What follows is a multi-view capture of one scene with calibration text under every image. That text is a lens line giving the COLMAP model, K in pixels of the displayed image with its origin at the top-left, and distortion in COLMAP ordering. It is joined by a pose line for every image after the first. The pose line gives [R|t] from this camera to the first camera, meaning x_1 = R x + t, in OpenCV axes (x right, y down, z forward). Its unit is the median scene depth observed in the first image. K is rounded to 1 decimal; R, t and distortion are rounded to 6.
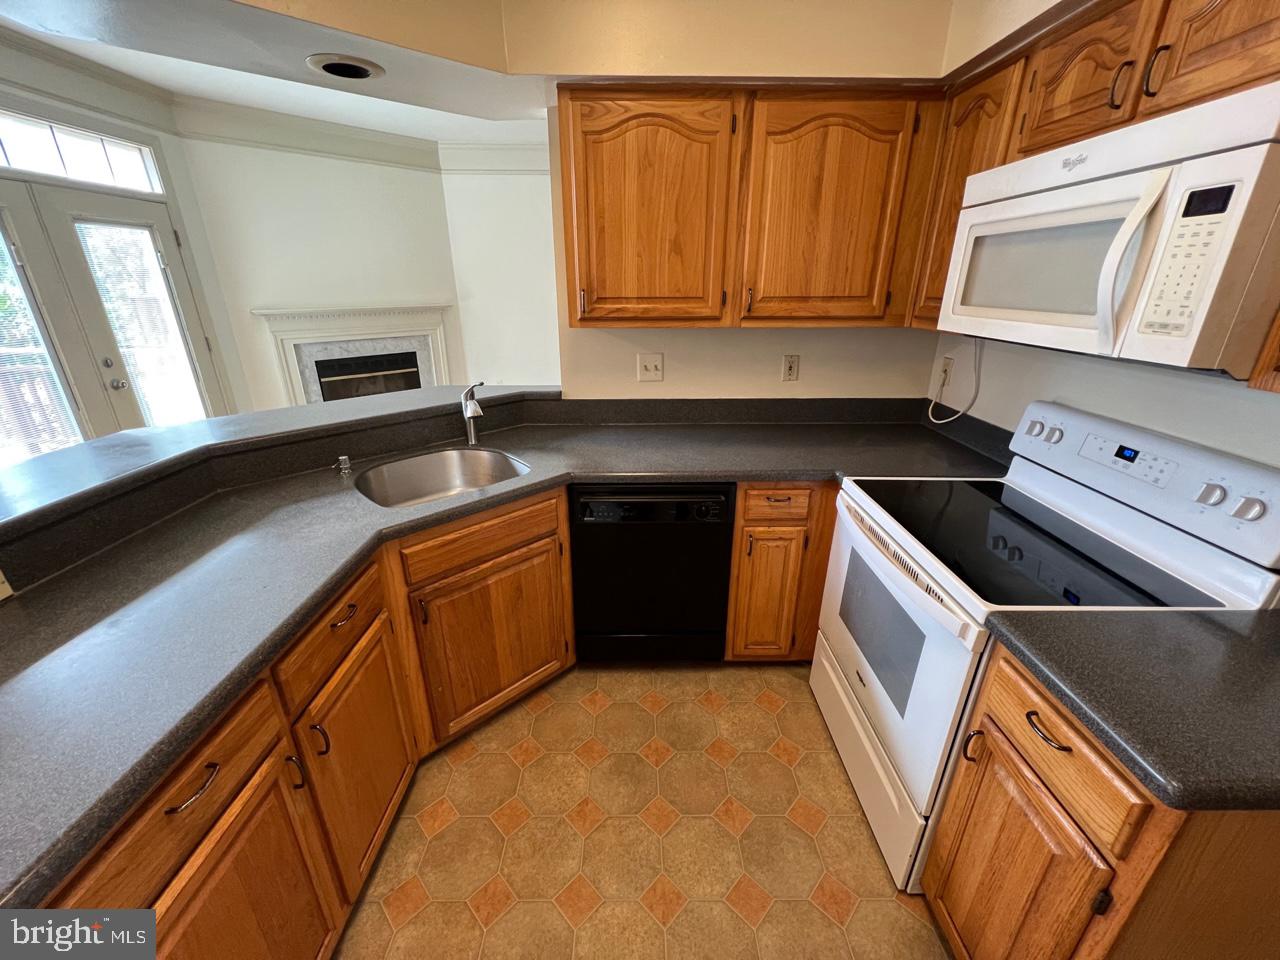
lens RADIAL K [[511.3, 0, 638.0], [0, 511.3, 476.9], [0, 0, 1]] dist [0.000477, -0.000504]
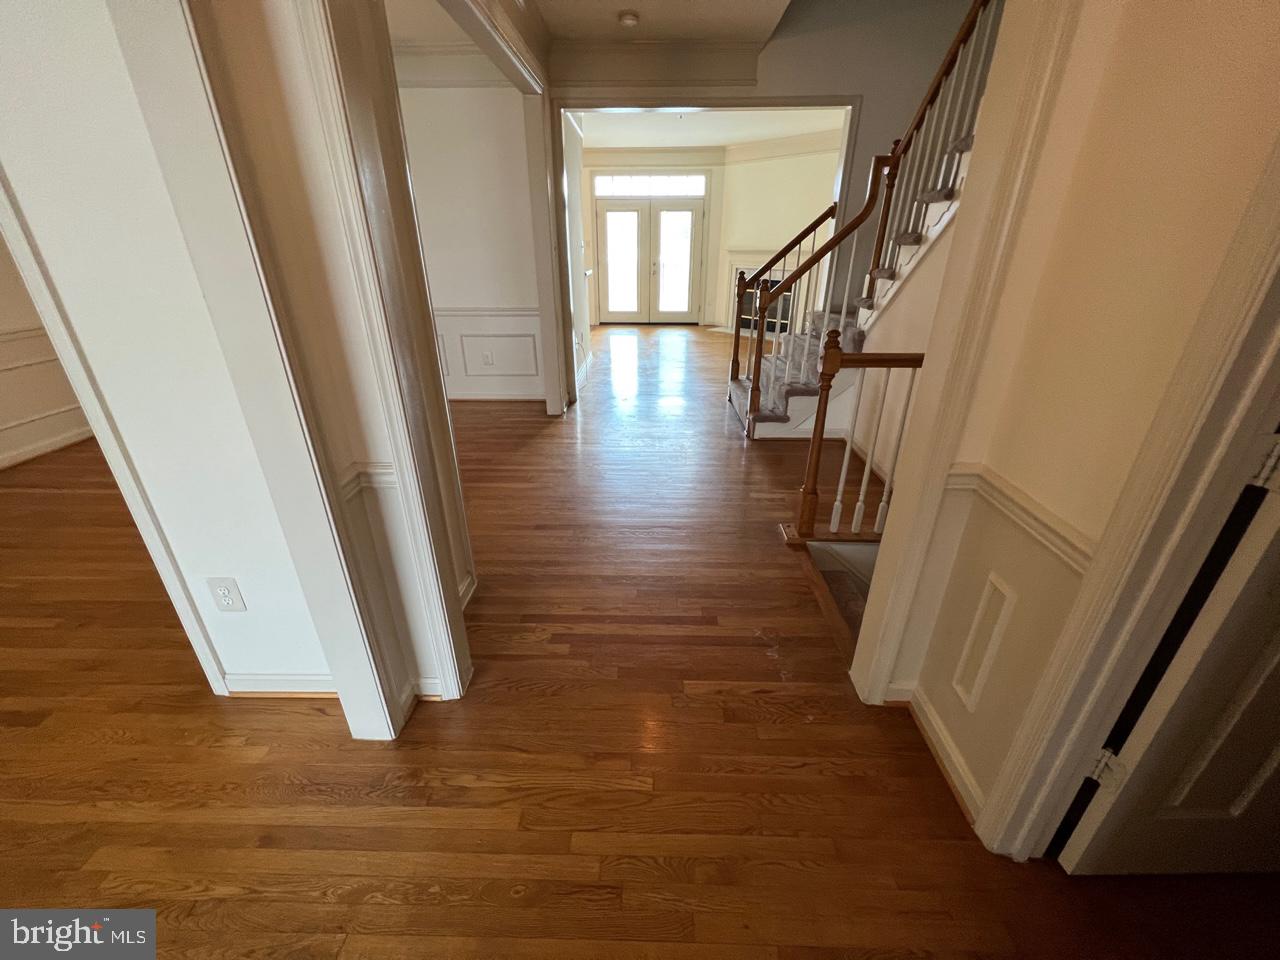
lens RADIAL K [[511.3, 0, 634.9], [0, 511.3, 480.8], [0, 0, 1]] dist [0.000477, -0.000504]
pose [[-0.050132, 0.422094, -0.905165, 3.319472], [-0.359971, 0.837754, 0.410596, -0.570997], [0.931616, 0.346417, 0.109943, 1.694784]]
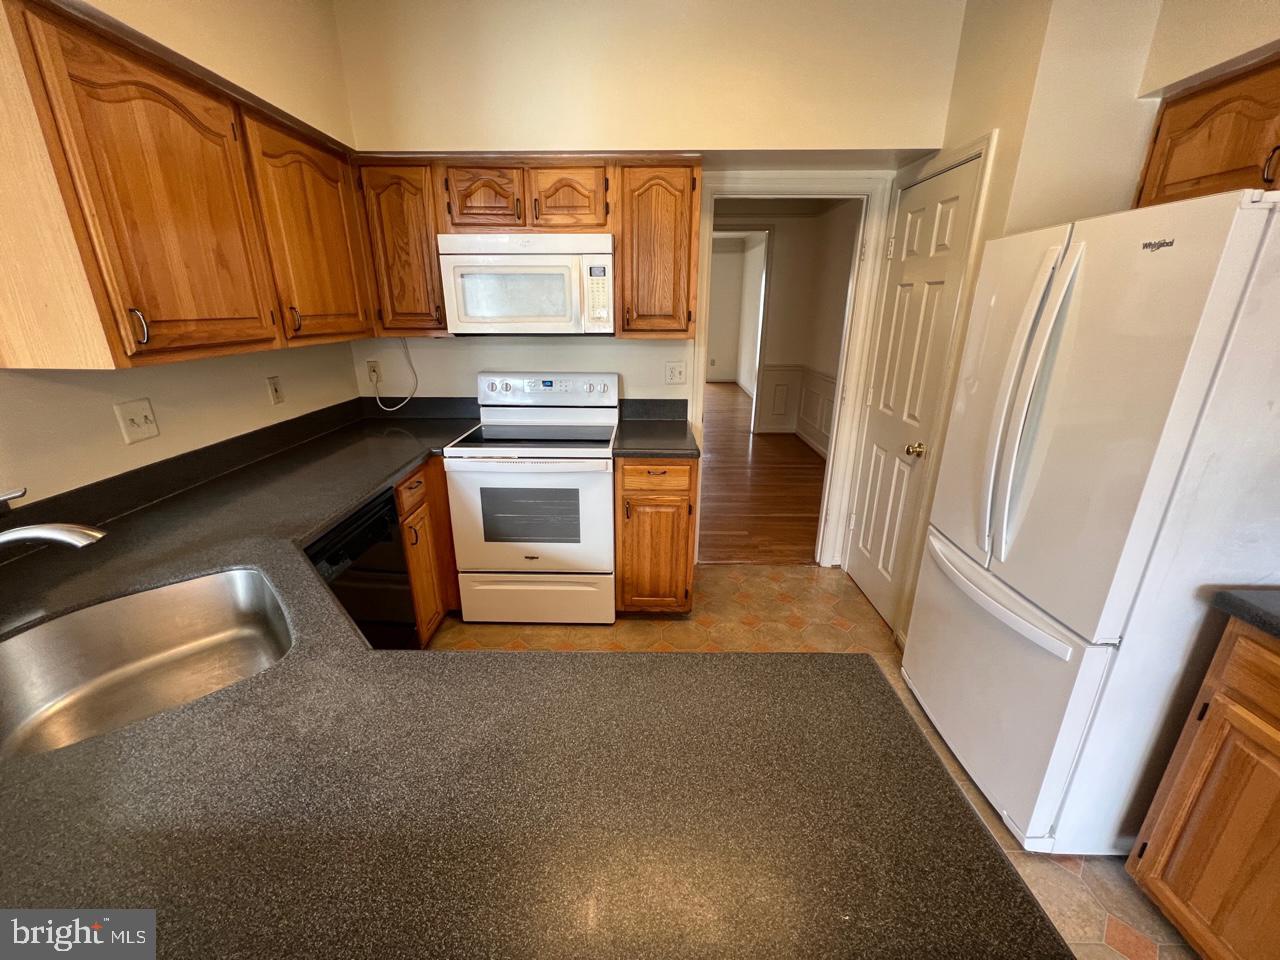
lens RADIAL K [[511.3, 0, 635.9], [0, 511.3, 476.3], [0, 0, 1]] dist [0.000477, -0.000504]
pose [[0.025881, -0.316777, 0.948147, -0.782423], [0.358475, 0.888326, 0.287006, -0.125020], [-0.933181, 0.332459, 0.136548, 0.355289]]
